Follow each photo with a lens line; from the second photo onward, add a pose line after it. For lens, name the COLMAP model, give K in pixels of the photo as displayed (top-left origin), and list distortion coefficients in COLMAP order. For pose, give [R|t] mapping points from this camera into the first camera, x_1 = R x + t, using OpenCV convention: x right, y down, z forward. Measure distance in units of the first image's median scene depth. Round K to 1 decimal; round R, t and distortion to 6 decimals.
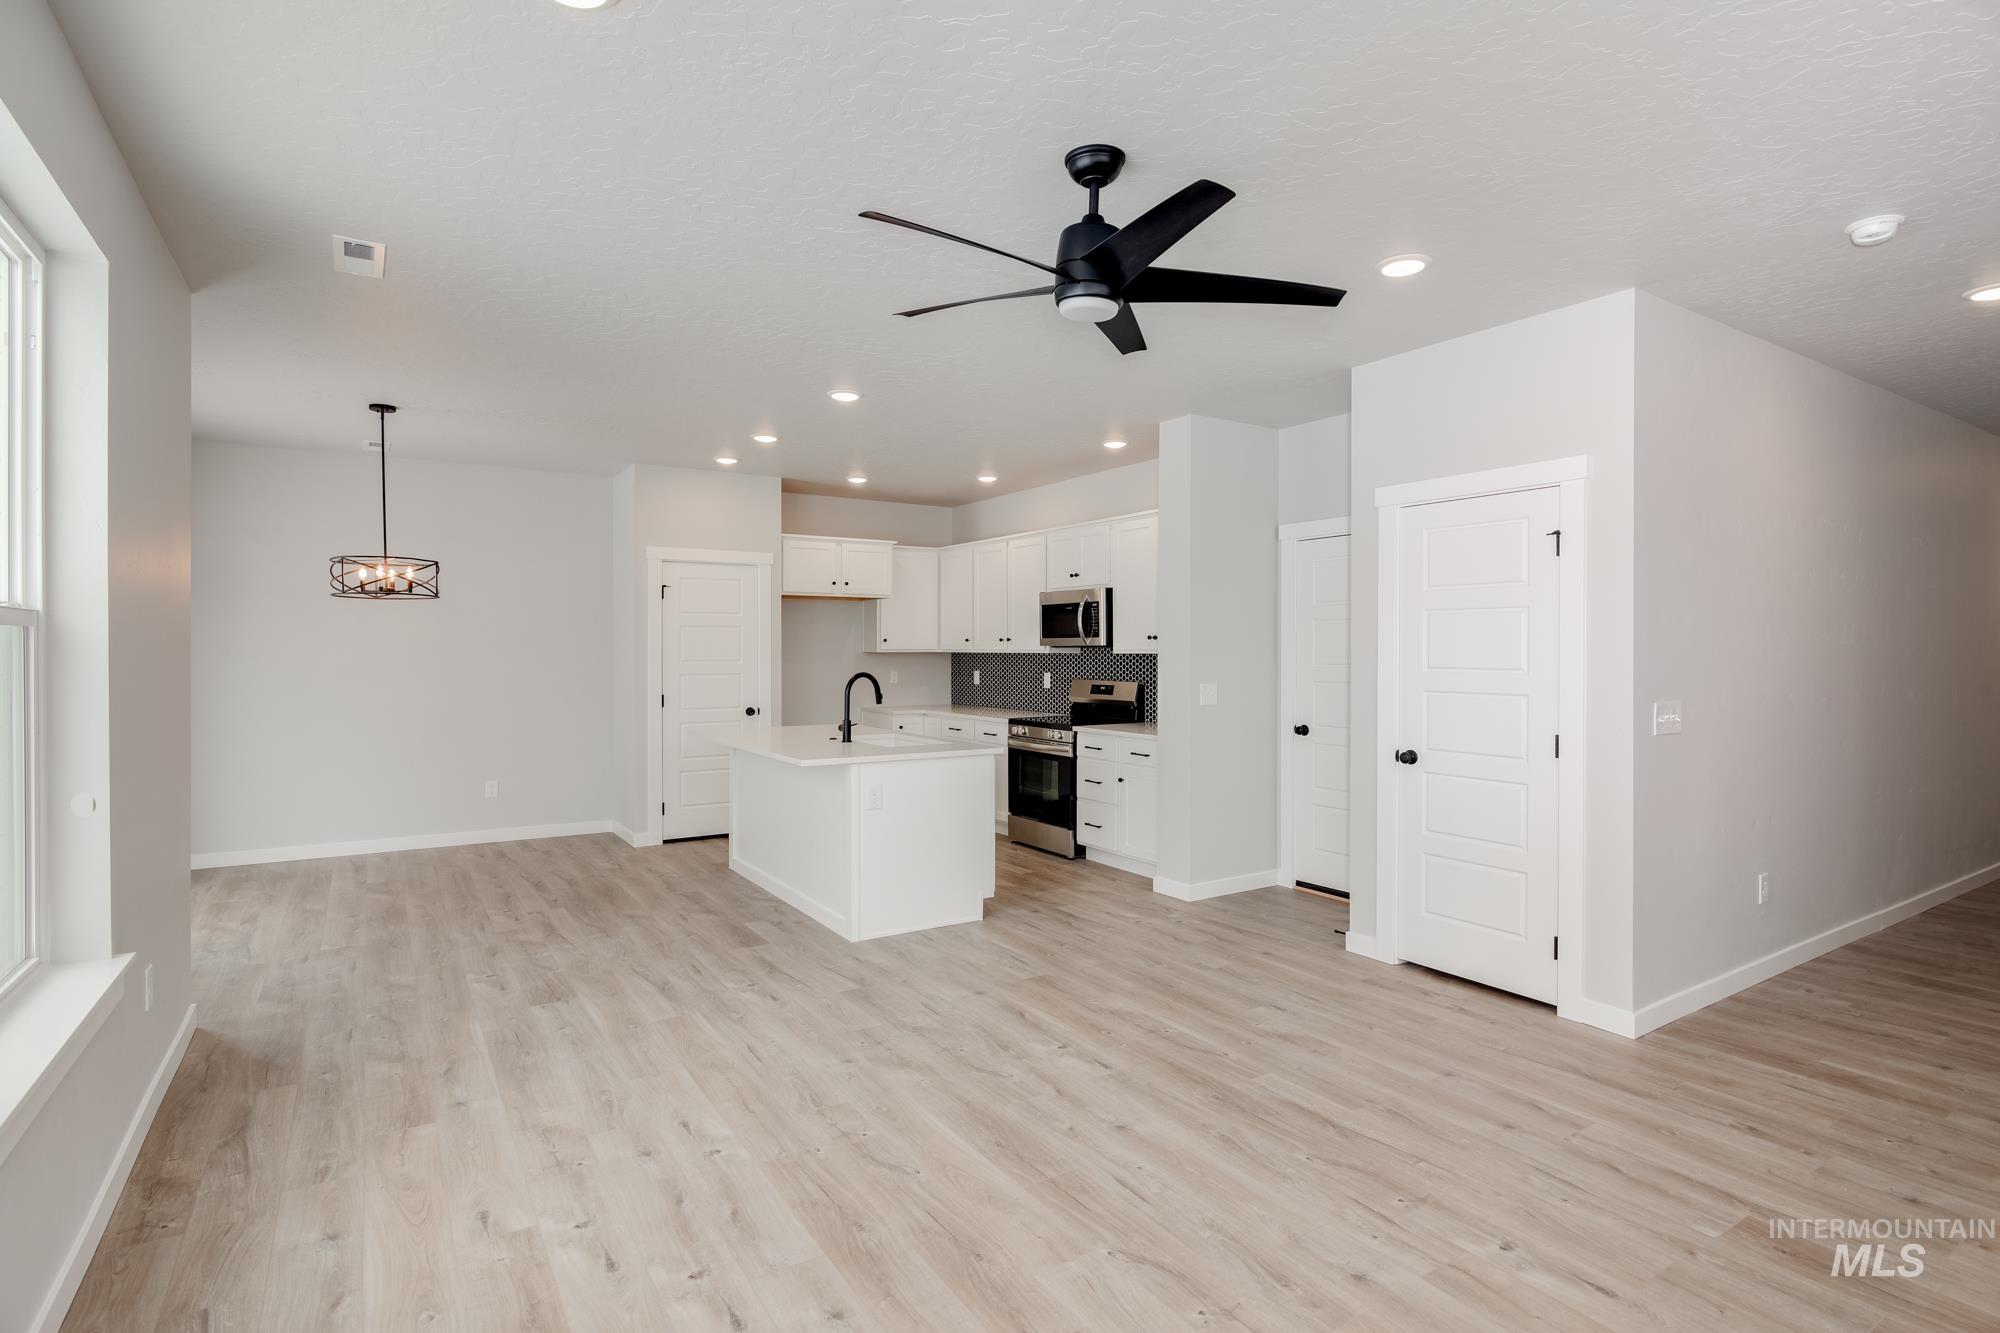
lens RADIAL K [[999.6, 0, 994.5], [0, 999.6, 657.0], [0, 0, 1]] dist [-0.004498, -0.000082]
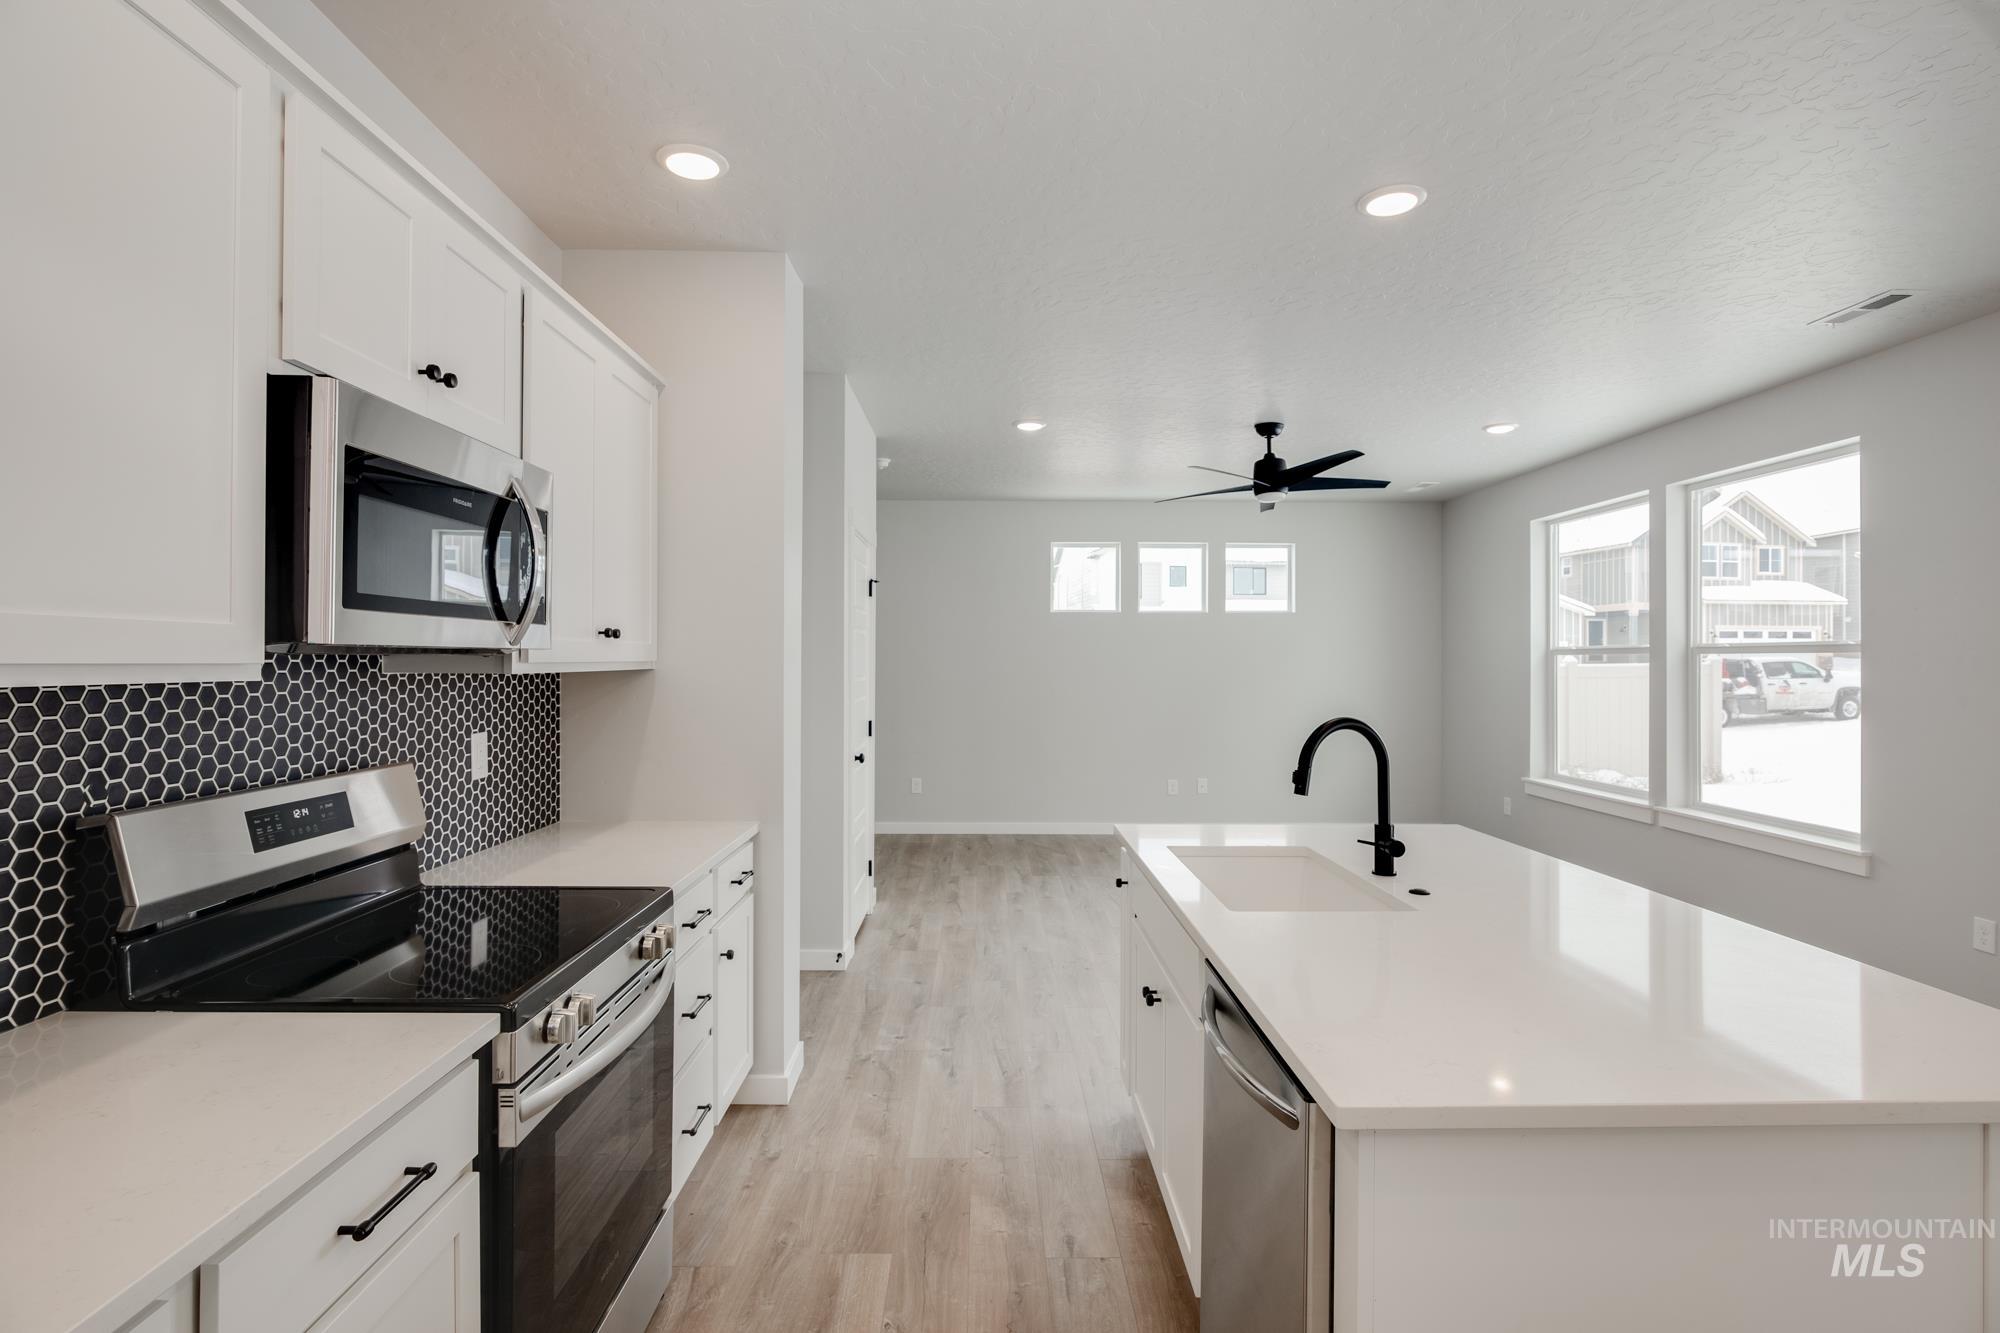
lens RADIAL K [[975.3, 0, 1000.0], [0, 975.3, 666.5], [0, 0, 1]] dist [-0.001324, 0.000379]
pose [[-0.858036, -0.007589, 0.513534, -0.291618], [-0.001321, 0.999920, 0.012569, -0.016496], [-0.513588, 0.010107, -0.857977, 1.913261]]
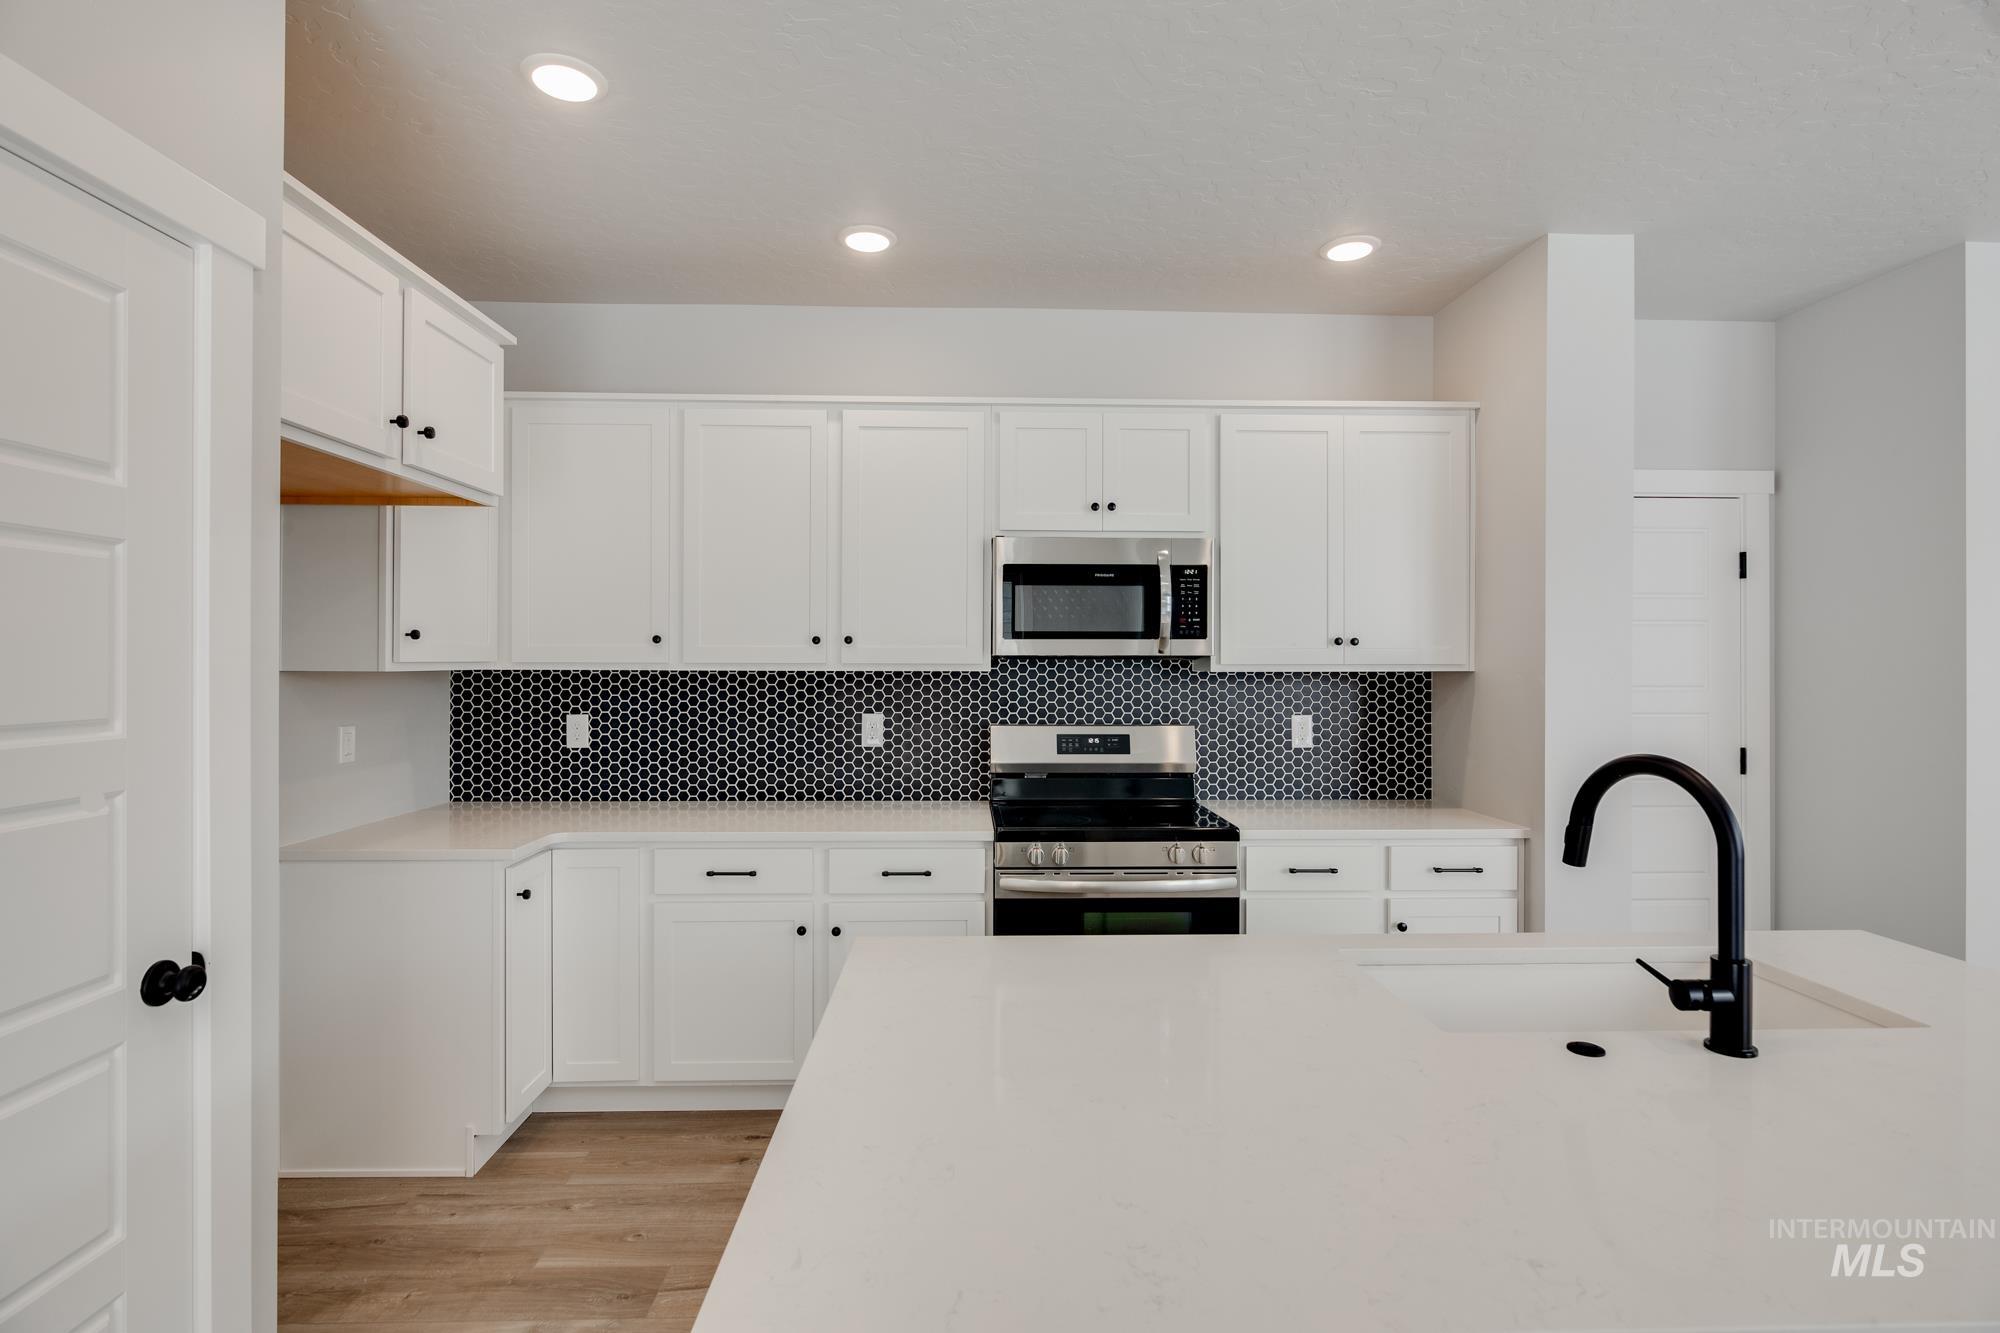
lens RADIAL K [[999.6, 0, 994.5], [0, 999.6, 657.0], [0, 0, 1]] dist [-0.004498, -0.000082]
pose [[0.509216, 0.004480, 0.860627, -0.589068], [0.004304, 0.999961, -0.007753, -0.012153], [-0.860628, 0.007652, 0.509176, 1.346874]]
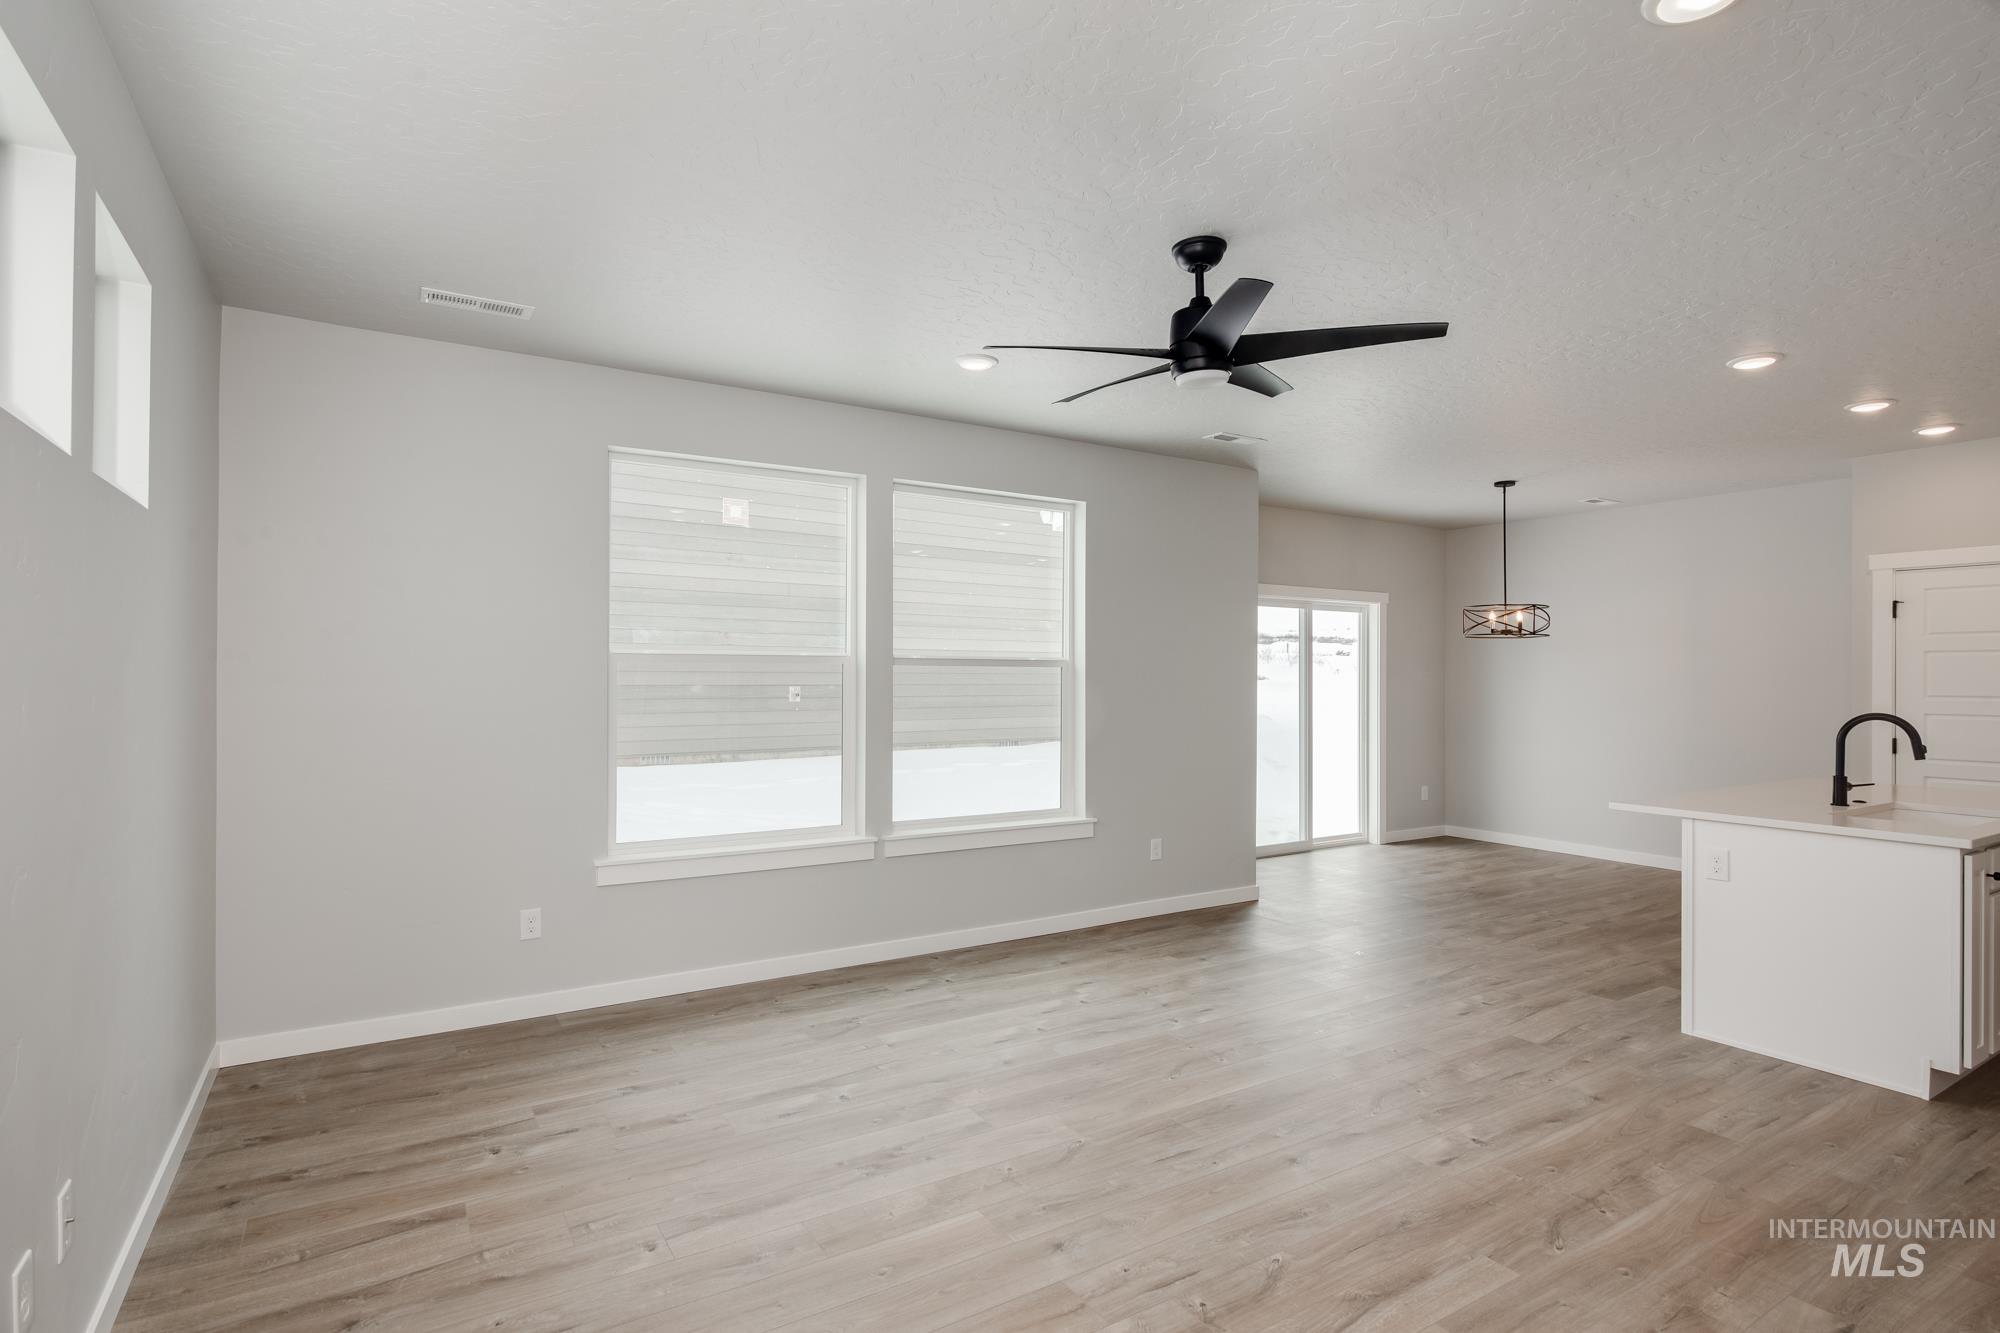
lens RADIAL K [[975.3, 0, 1000.0], [0, 975.3, 666.5], [0, 0, 1]] dist [-0.001324, 0.000379]
pose [[-0.004933, -0.011355, -0.999923, 0.767937], [-0.012902, 0.999853, -0.011291, -0.002619], [0.999905, 0.012846, -0.005079, 0.494122]]
